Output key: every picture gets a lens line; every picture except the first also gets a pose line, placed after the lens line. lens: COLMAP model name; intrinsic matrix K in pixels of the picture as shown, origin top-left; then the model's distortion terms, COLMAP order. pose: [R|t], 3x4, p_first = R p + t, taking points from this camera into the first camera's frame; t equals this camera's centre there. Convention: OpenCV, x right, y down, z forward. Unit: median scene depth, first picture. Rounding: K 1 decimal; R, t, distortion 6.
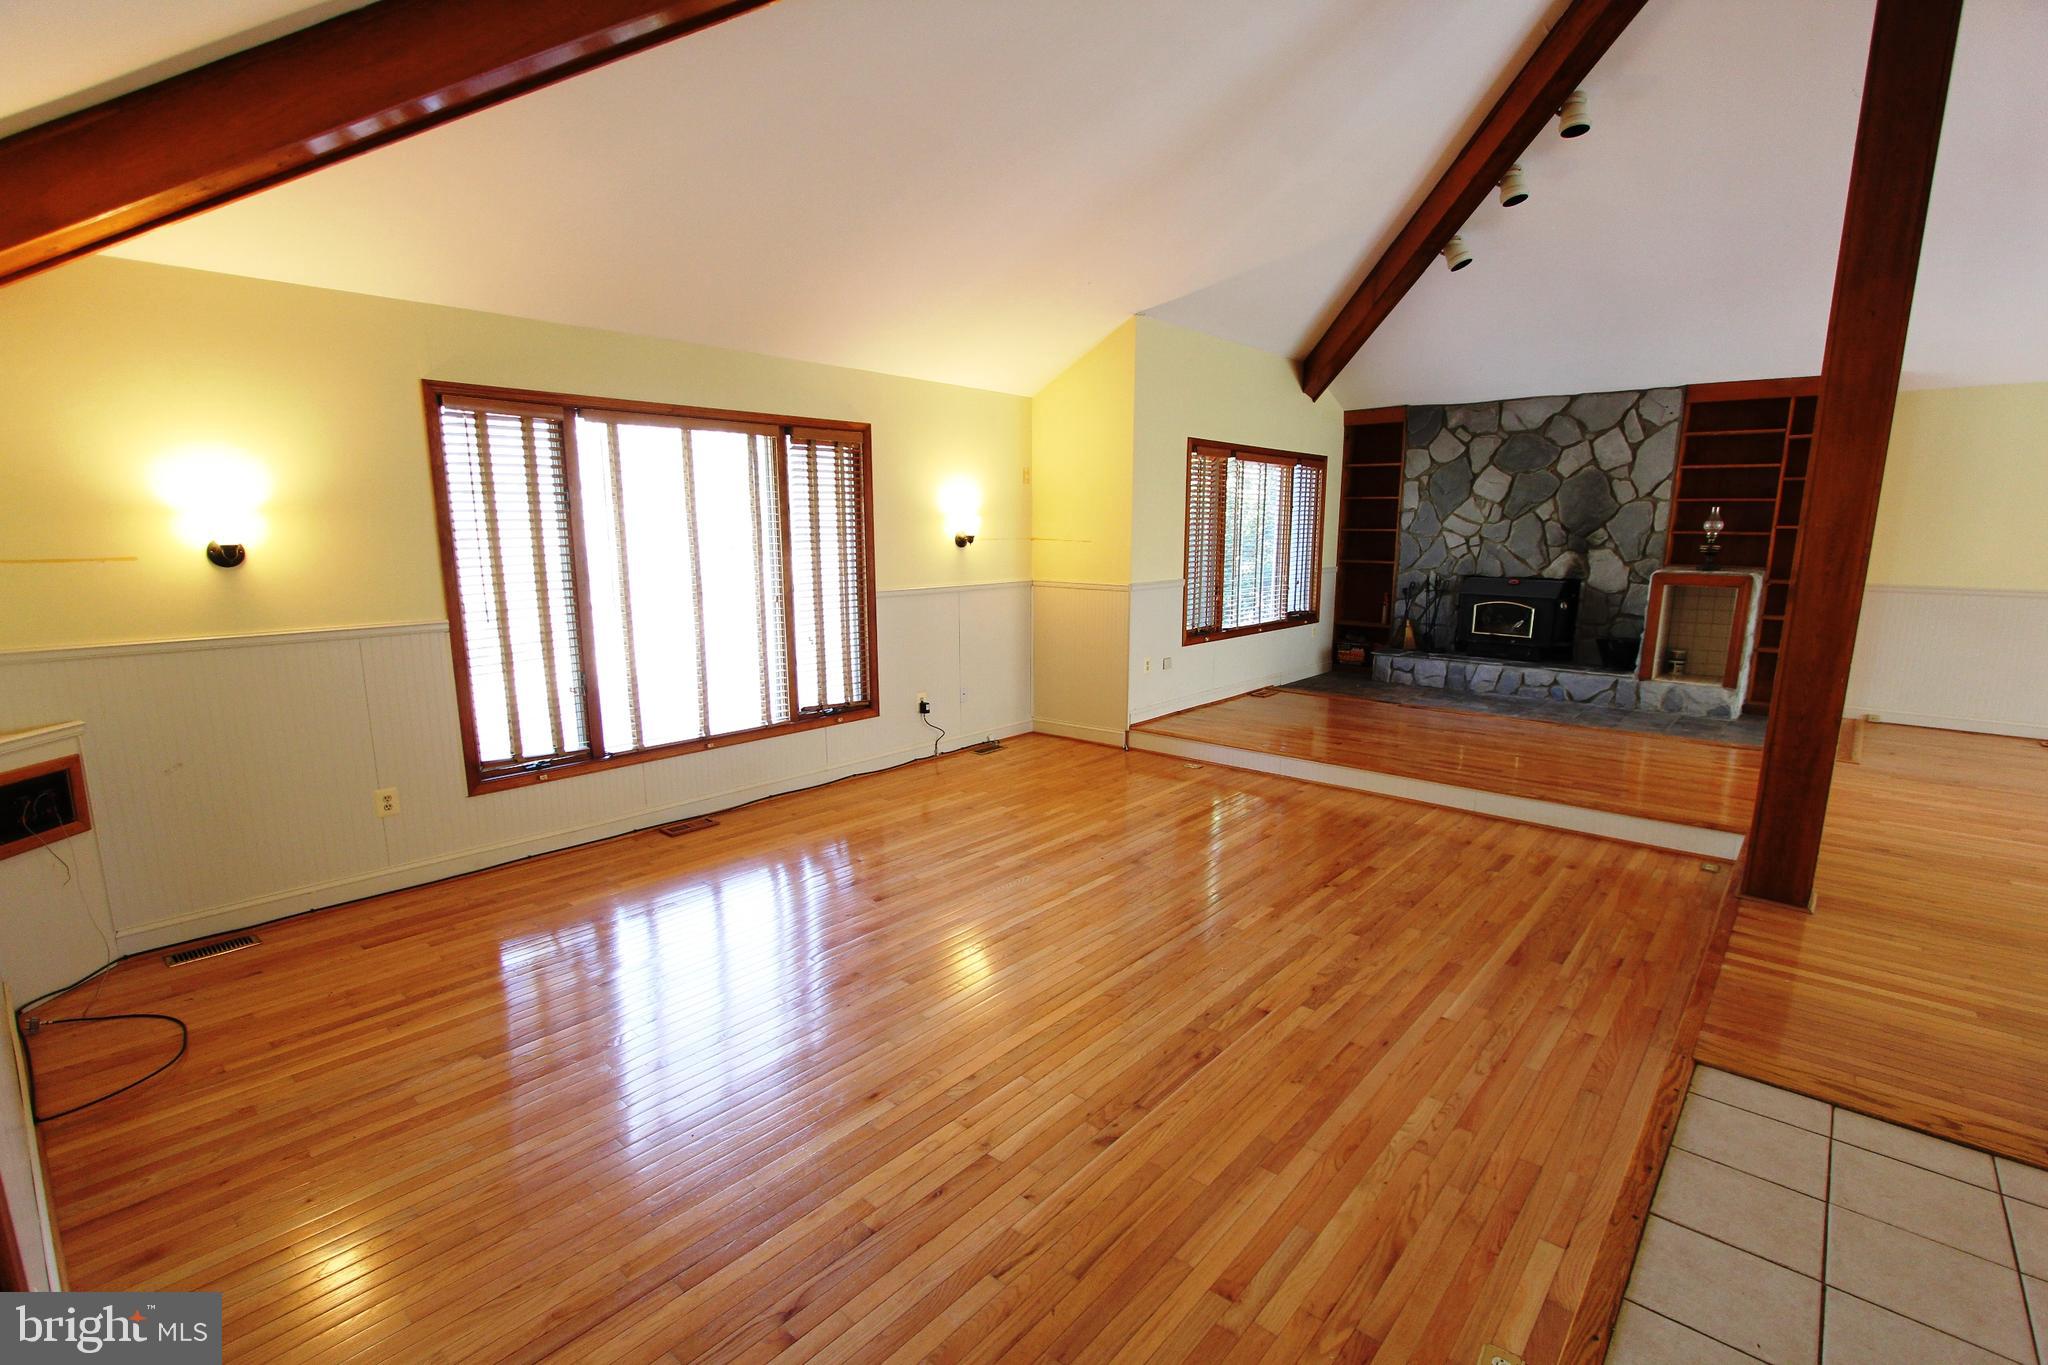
lens RADIAL K [[942.7, 0, 1026.1], [0, 942.7, 715.9], [0, 0, 1]] dist [-0.014264, 0.000001]
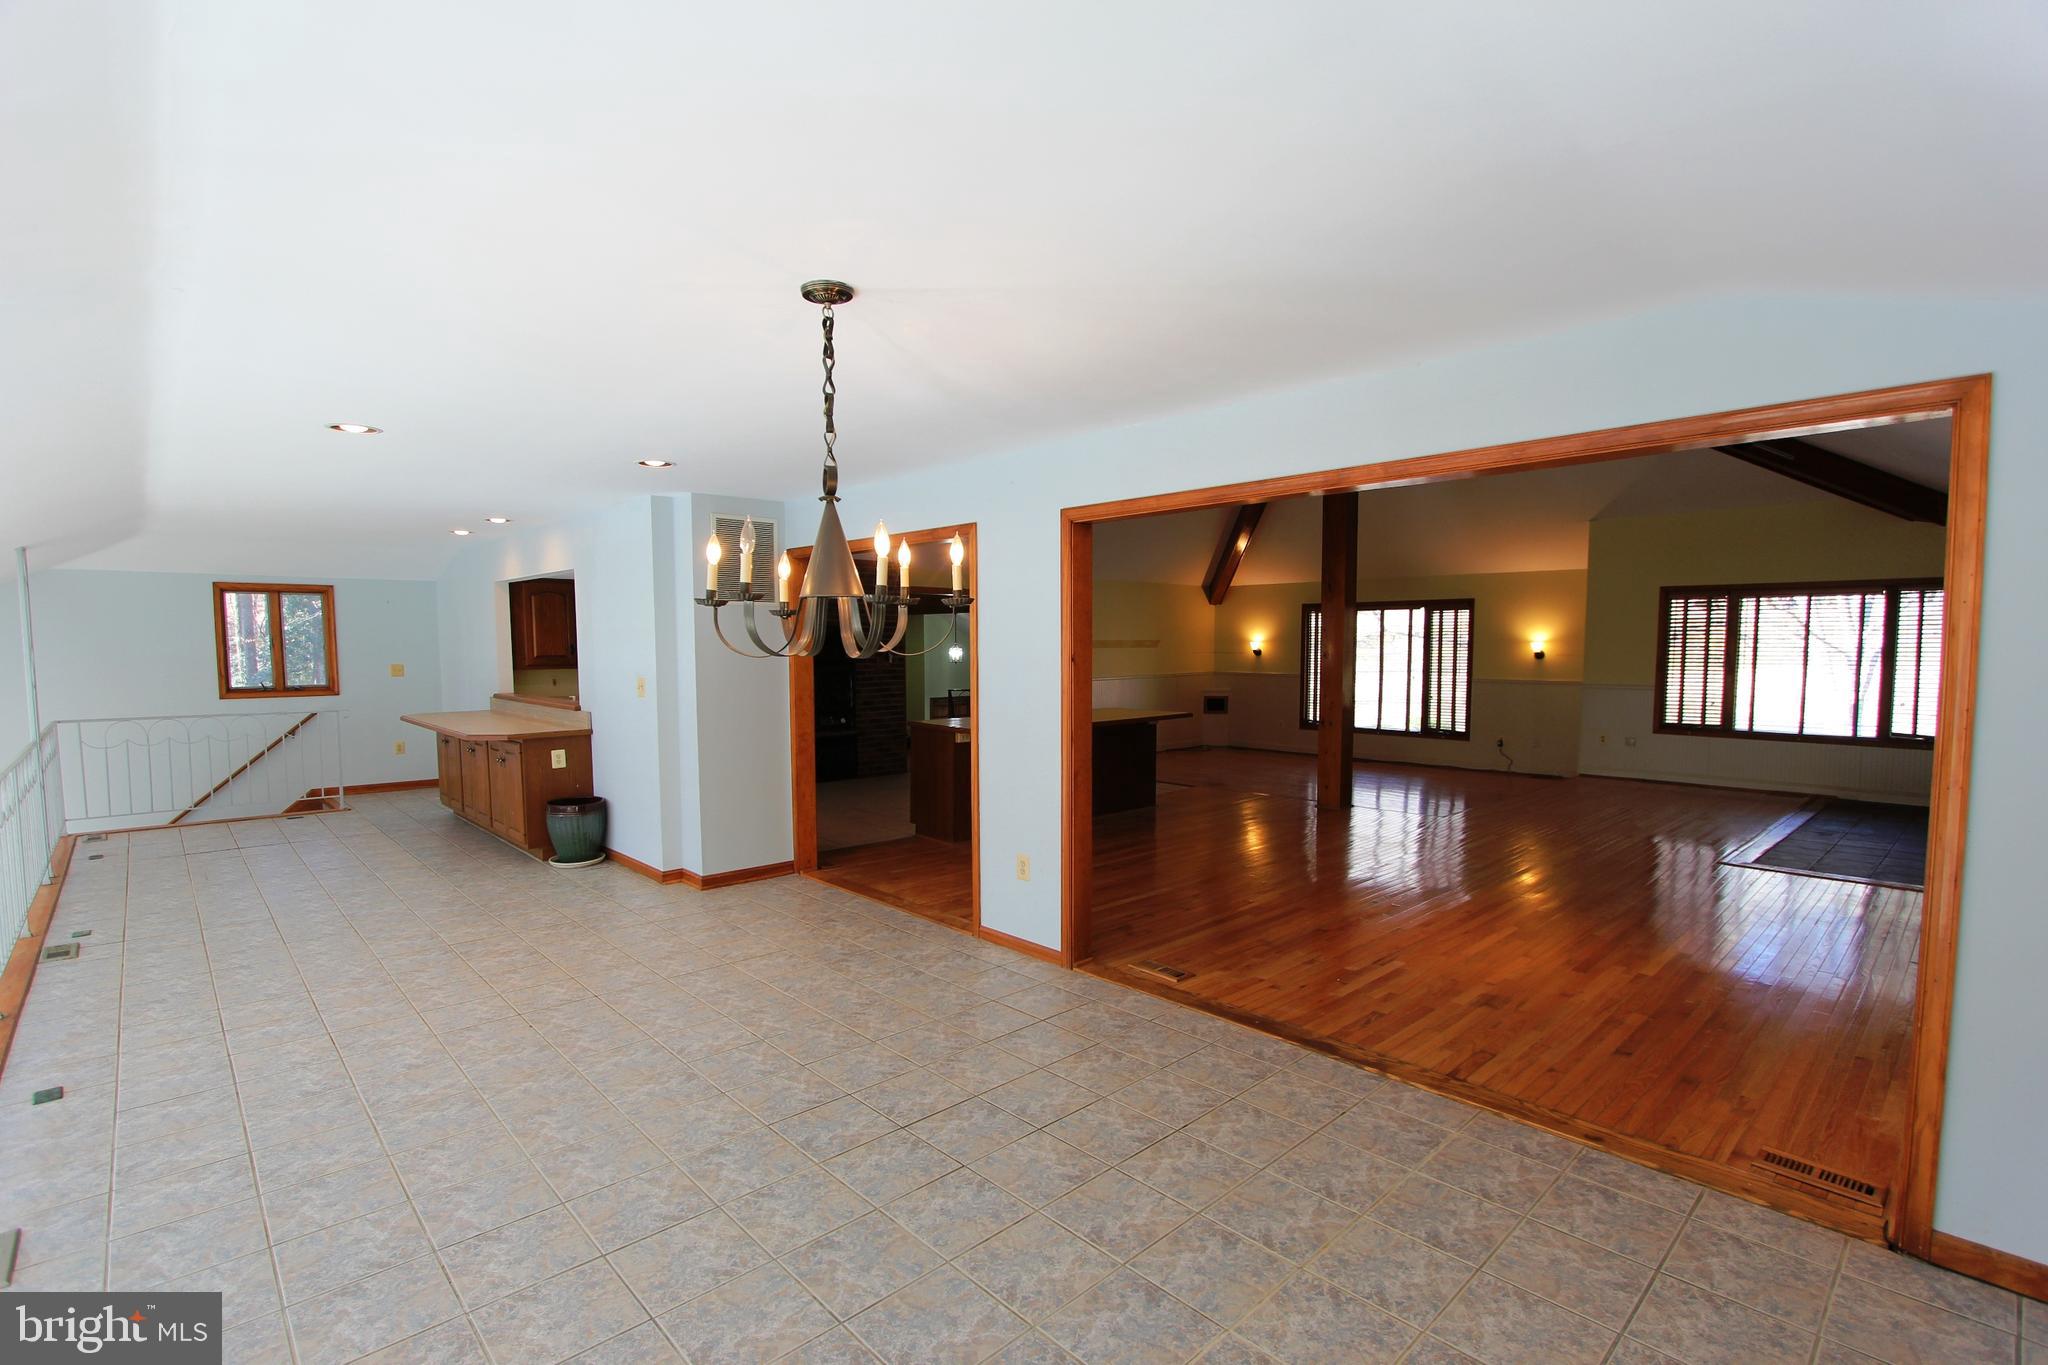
lens RADIAL K [[939.5, 0, 1028.6], [0, 939.5, 711.8], [0, 0, 1]] dist [-0.017400, 0.002256]
pose [[-0.089802, 0.041536, -0.995093, 1.989465], [-0.238936, 0.969053, 0.062012, 0.043558], [0.966874, 0.243332, -0.077099, 0.238299]]
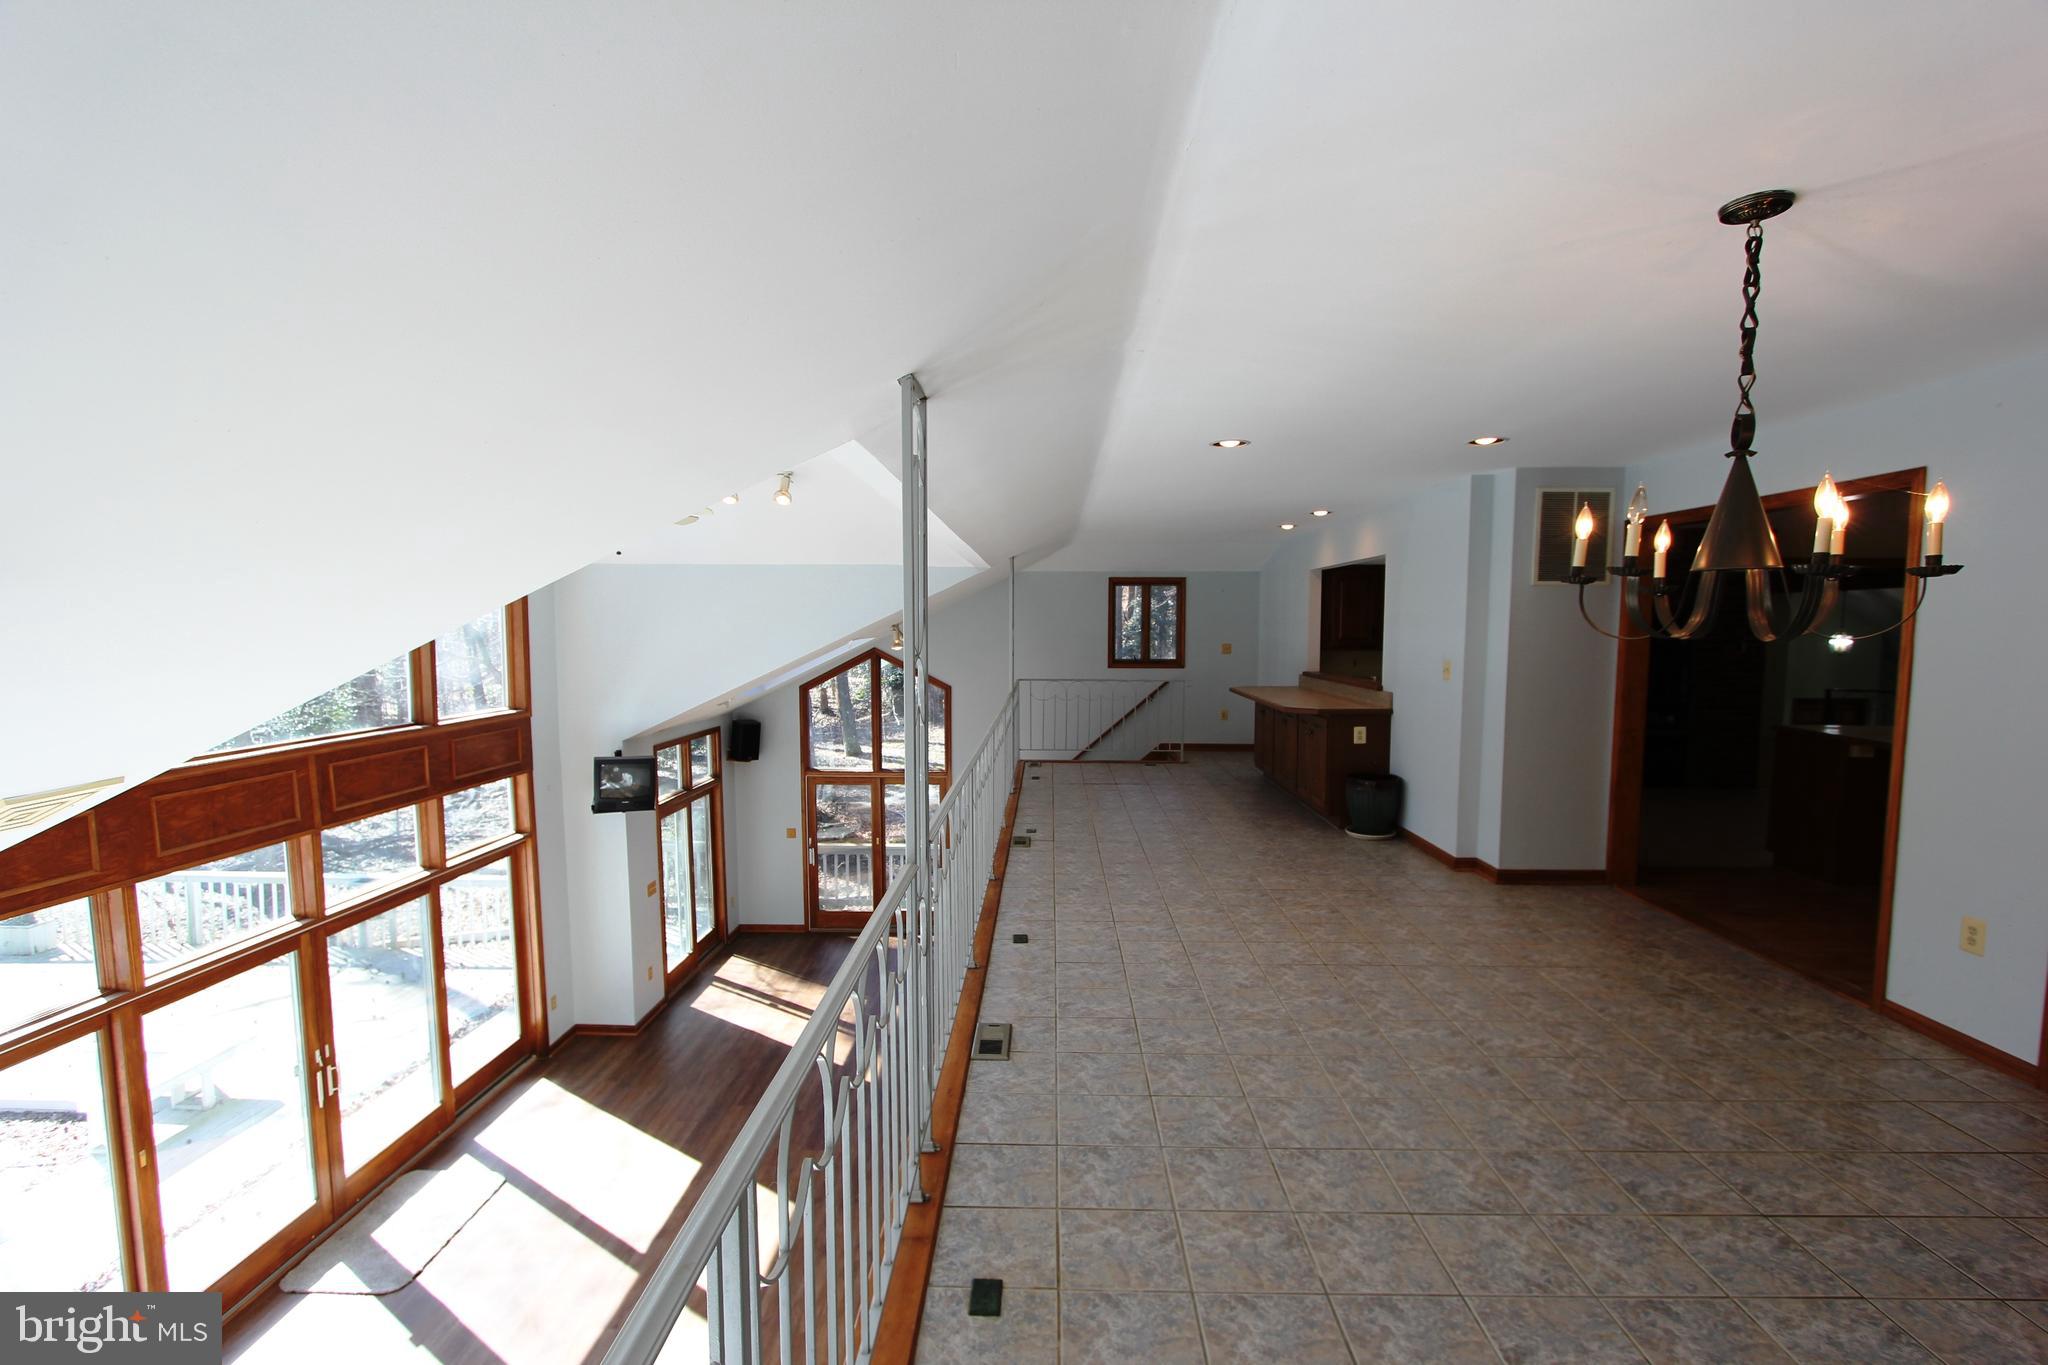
lens RADIAL K [[940.6, 0, 1031.5], [0, 940.6, 711.1], [0, 0, 1]] dist [-0.020688, 0.003920]
pose [[-0.764485, 0.024520, -0.644175, 2.014111], [-0.178929, 0.951941, 0.248583, 0.053214], [0.619312, 0.305300, -0.723357, 0.210793]]
